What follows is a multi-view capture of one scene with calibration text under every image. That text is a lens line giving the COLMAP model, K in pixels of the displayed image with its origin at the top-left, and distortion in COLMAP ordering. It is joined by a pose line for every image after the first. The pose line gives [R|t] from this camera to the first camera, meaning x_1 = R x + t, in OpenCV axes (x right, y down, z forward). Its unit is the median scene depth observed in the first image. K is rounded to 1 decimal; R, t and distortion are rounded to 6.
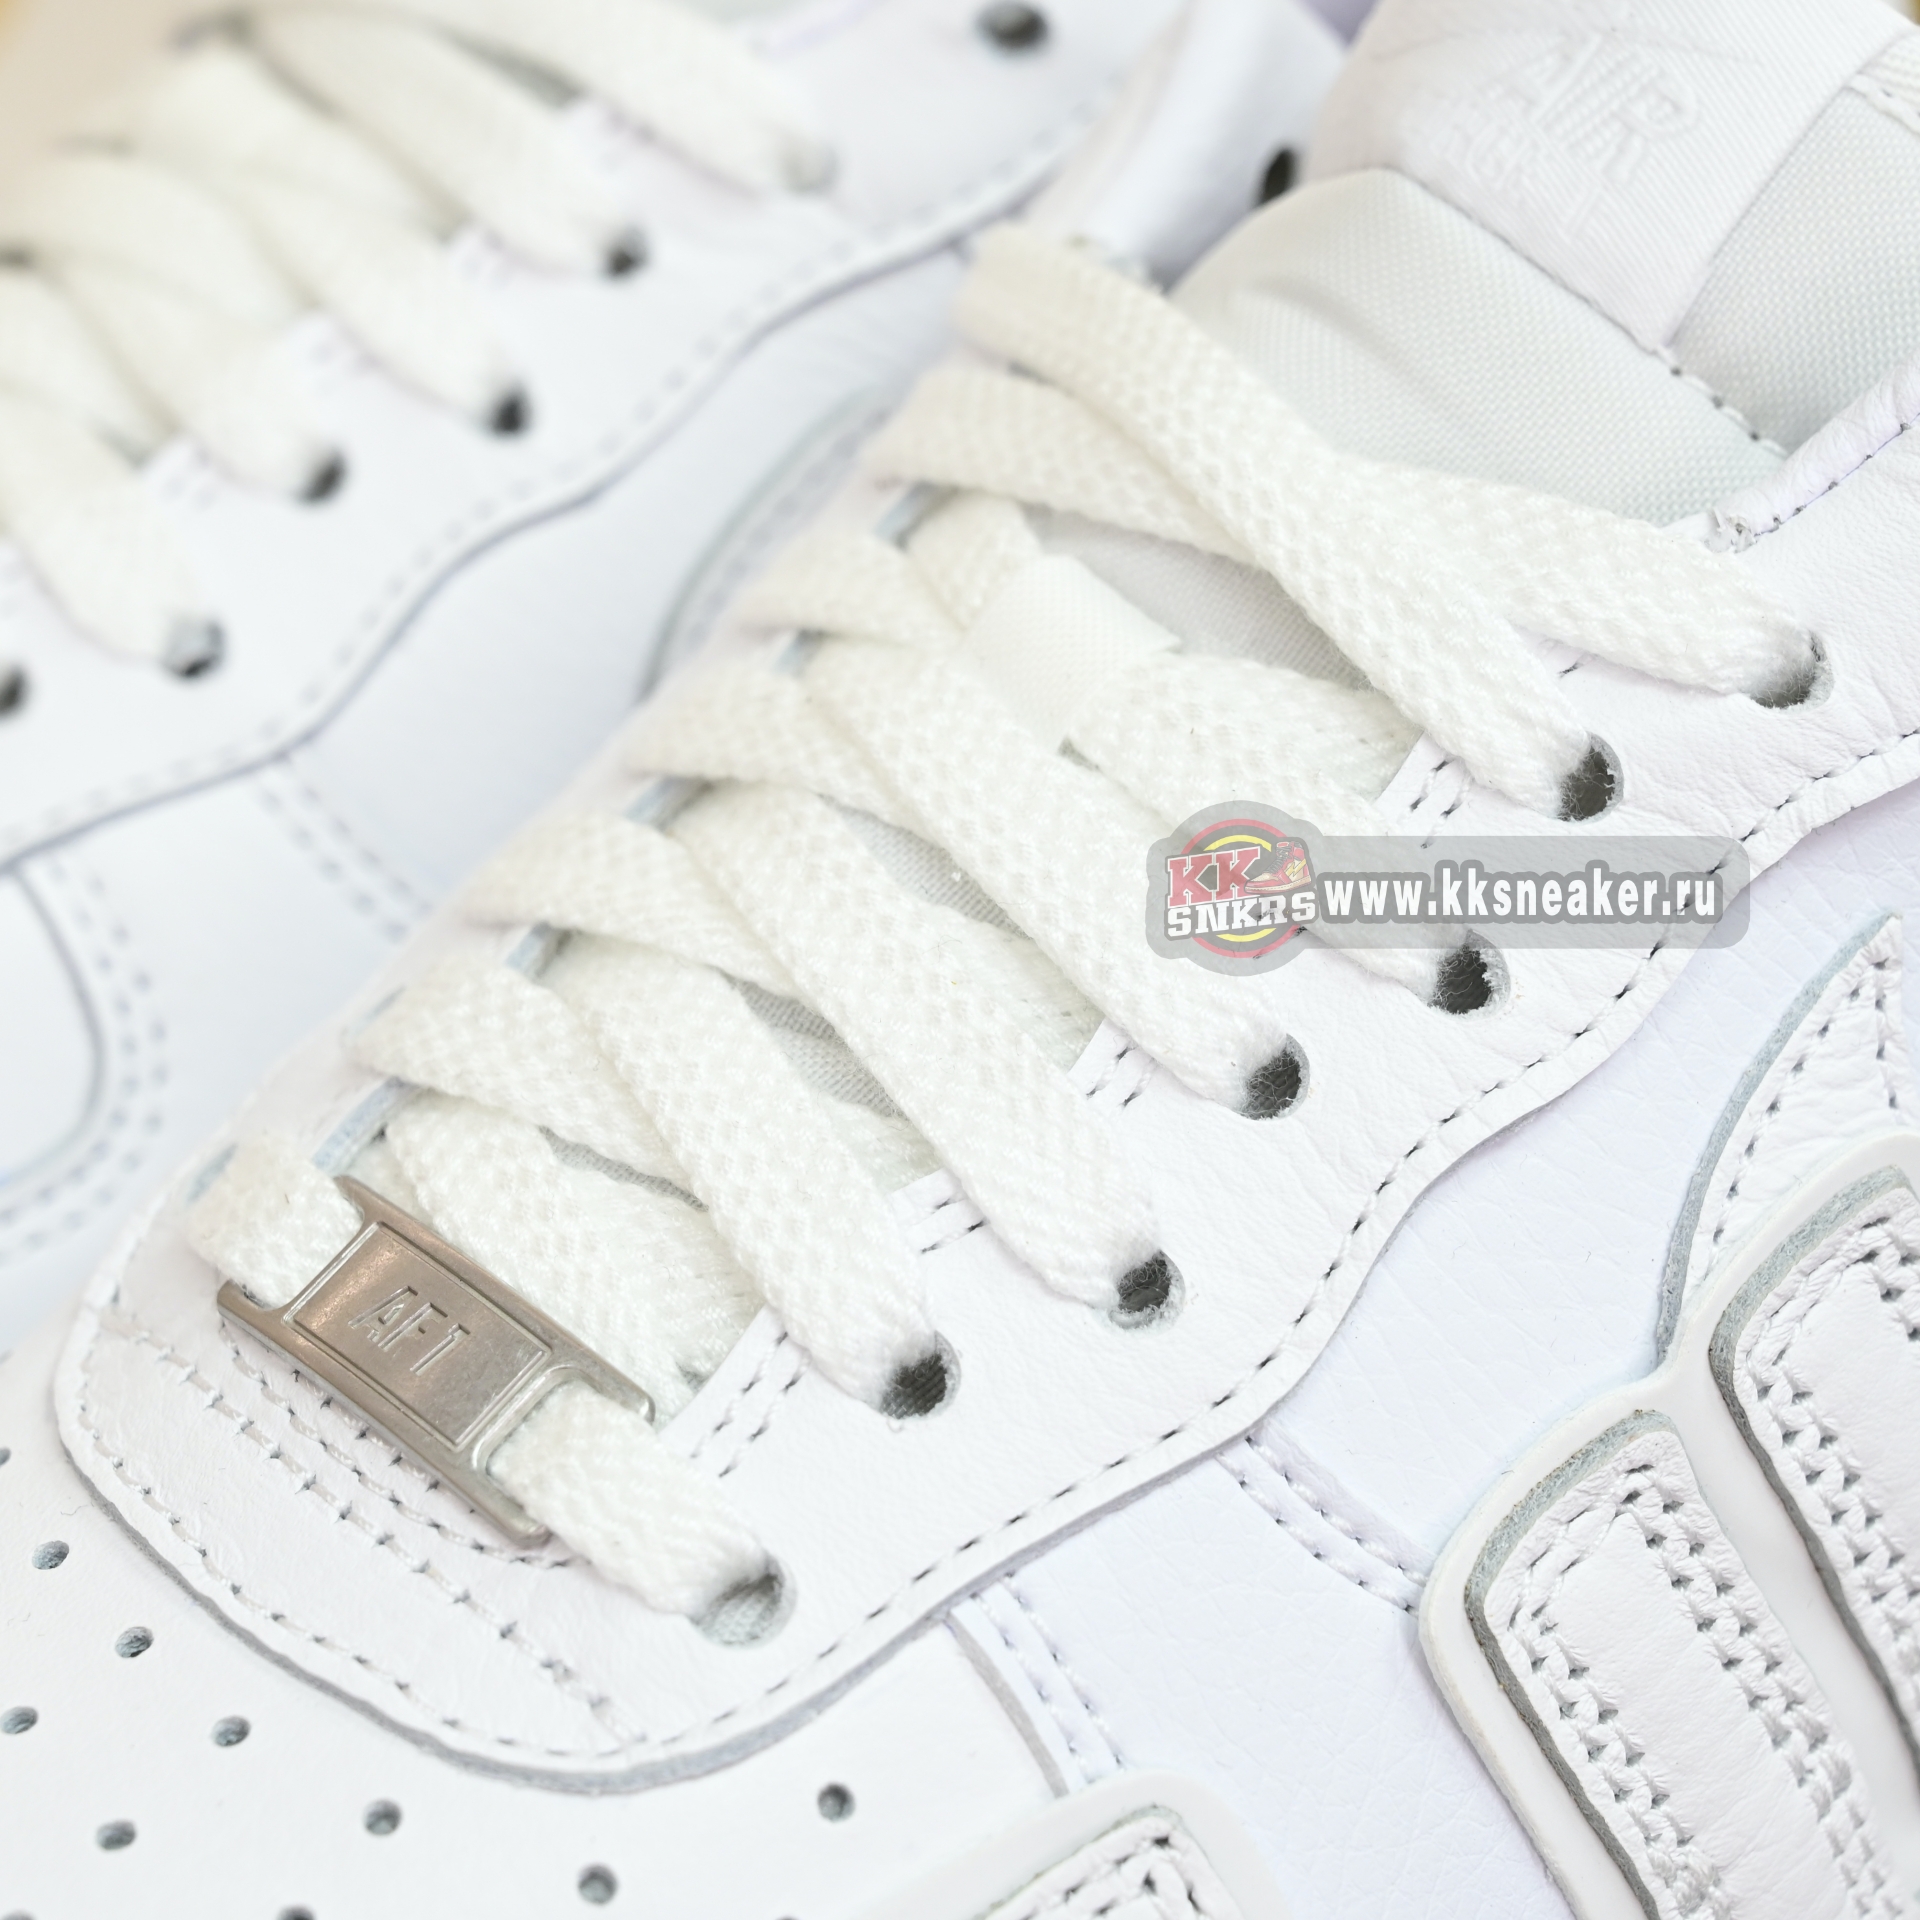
lens RADIAL K [[5805.4, 0, 960.0], [0, 5805.4, 960.0], [0, 0, 1]] dist [0.019893, -0.466547]
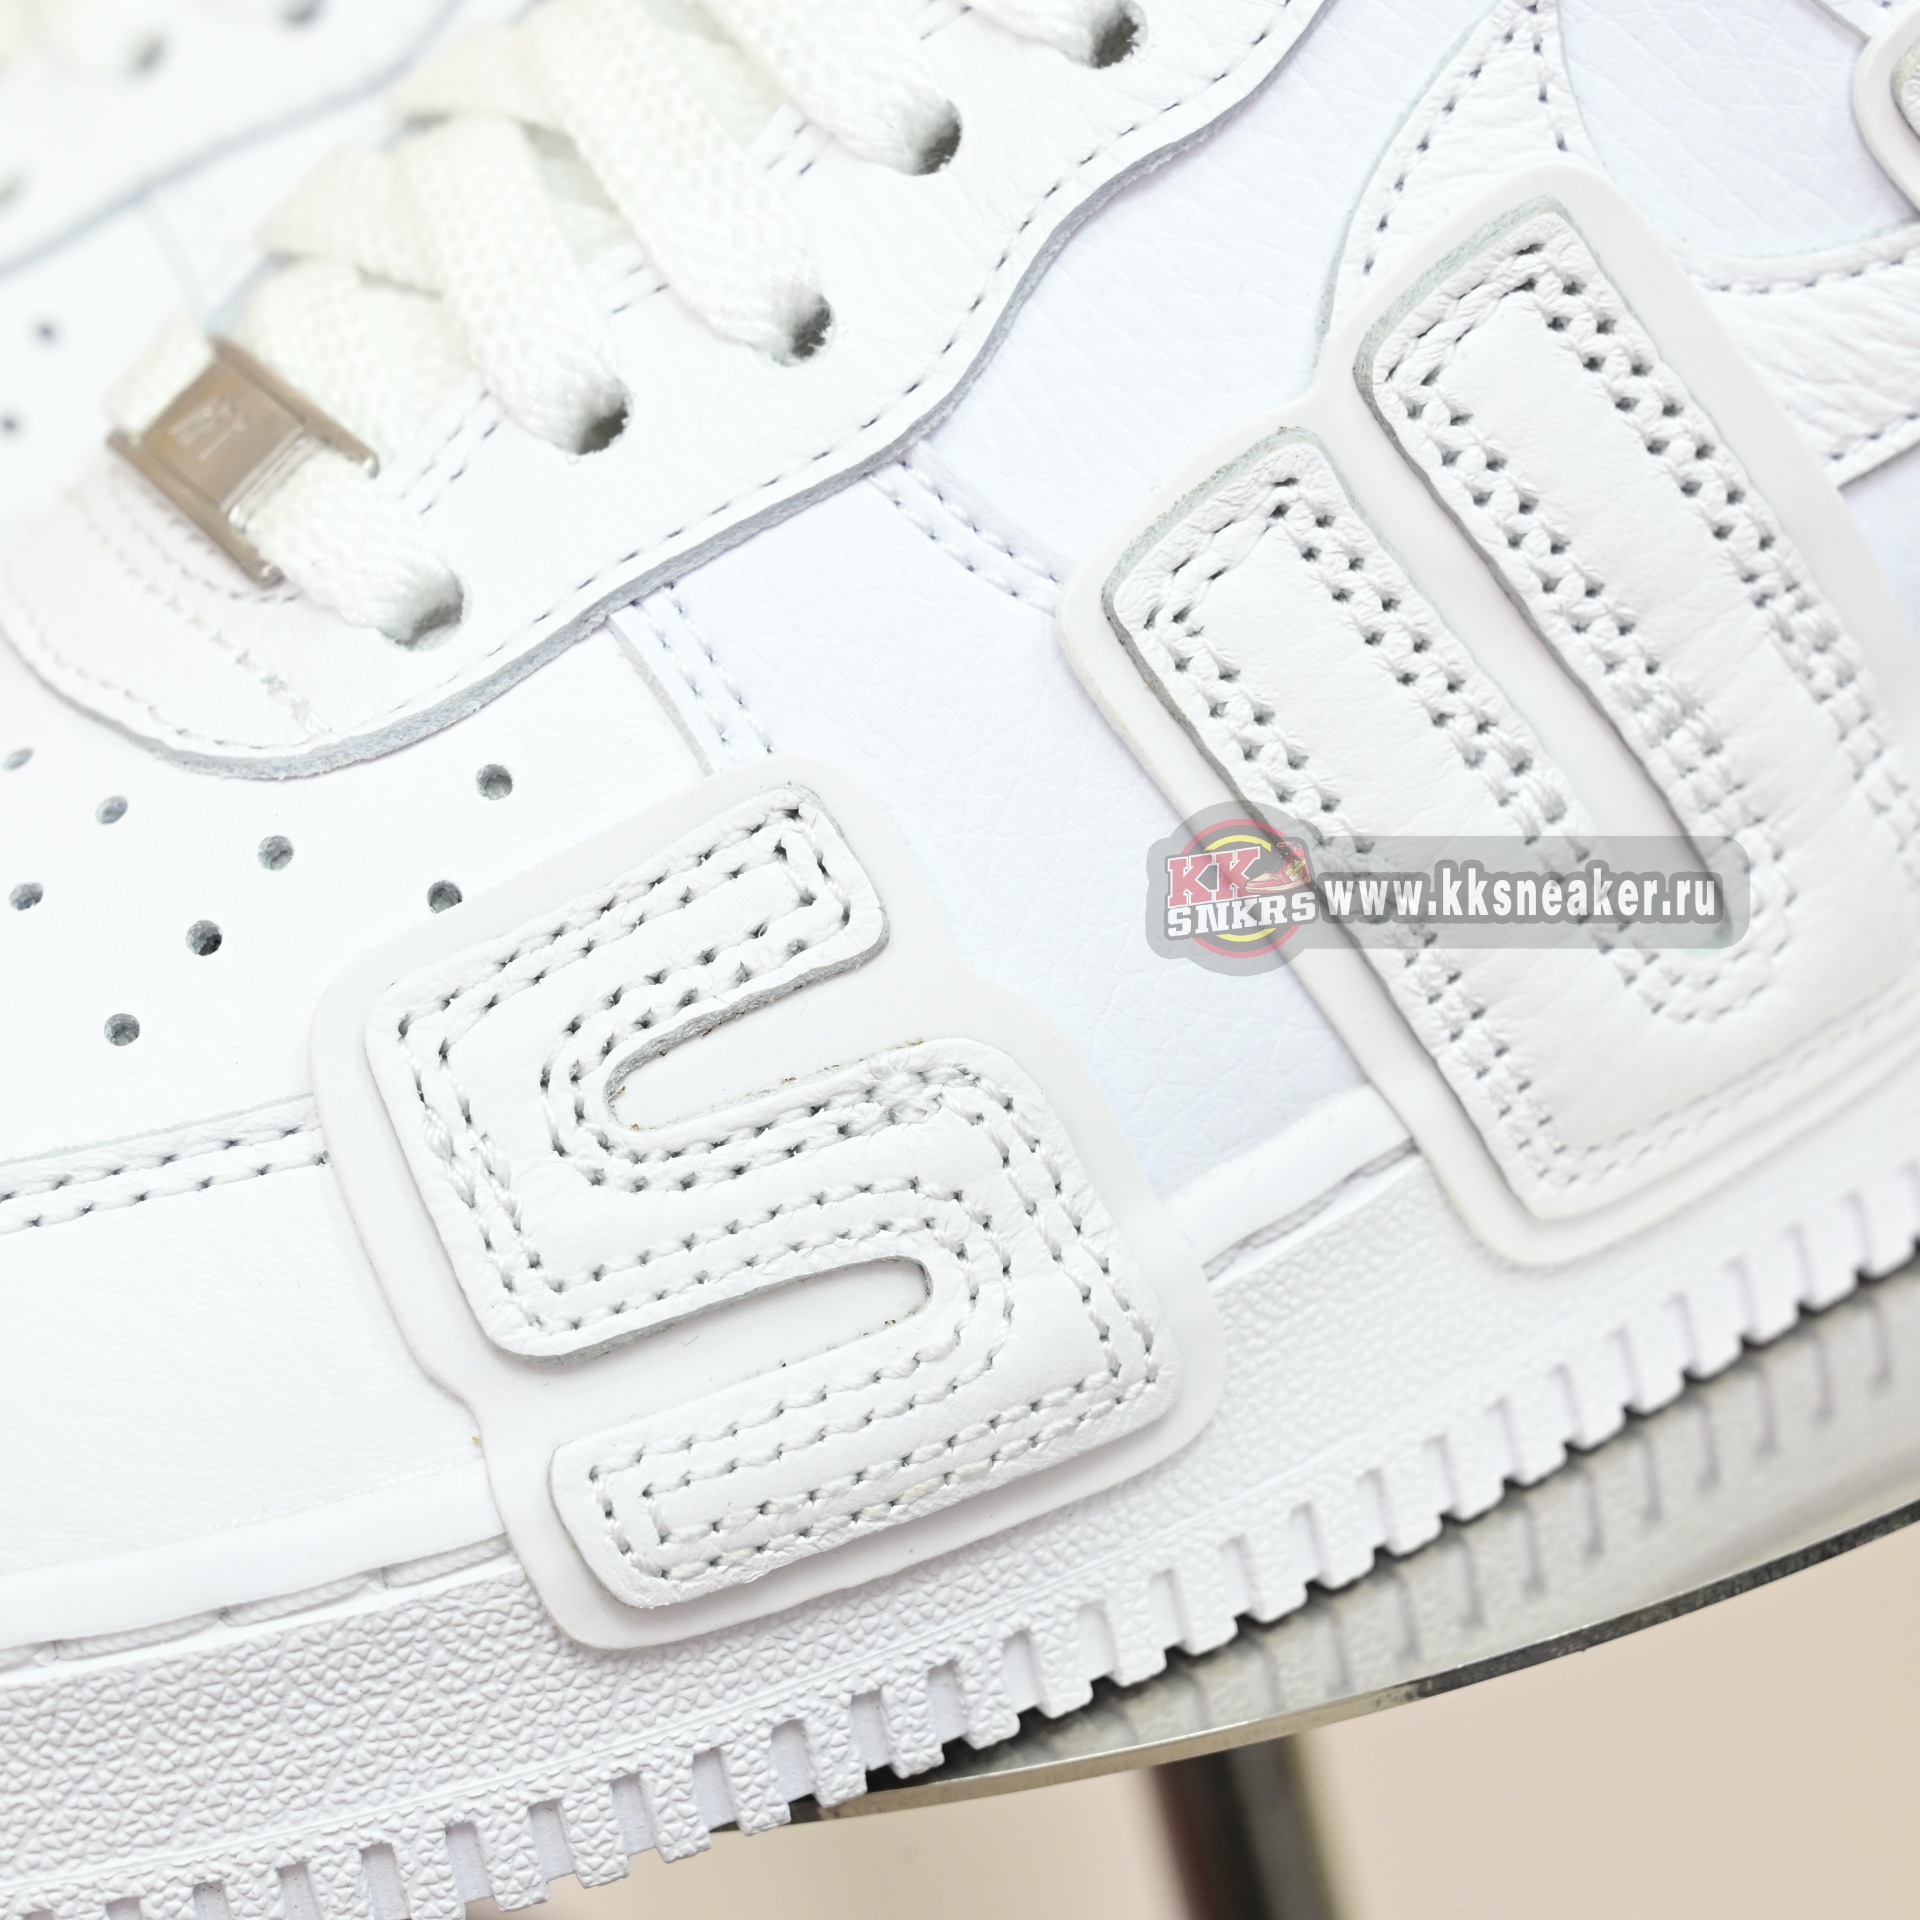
lens RADIAL K [[5805.4, 0, 960.0], [0, 5805.4, 960.0], [0, 0, 1]] dist [0.019893, -0.466547]
pose [[0.945504, -0.045809, -0.322371, 0.397674], [0.023817, 0.997132, -0.071837, 0.248842], [0.324737, 0.060245, 0.943884, -0.008417]]
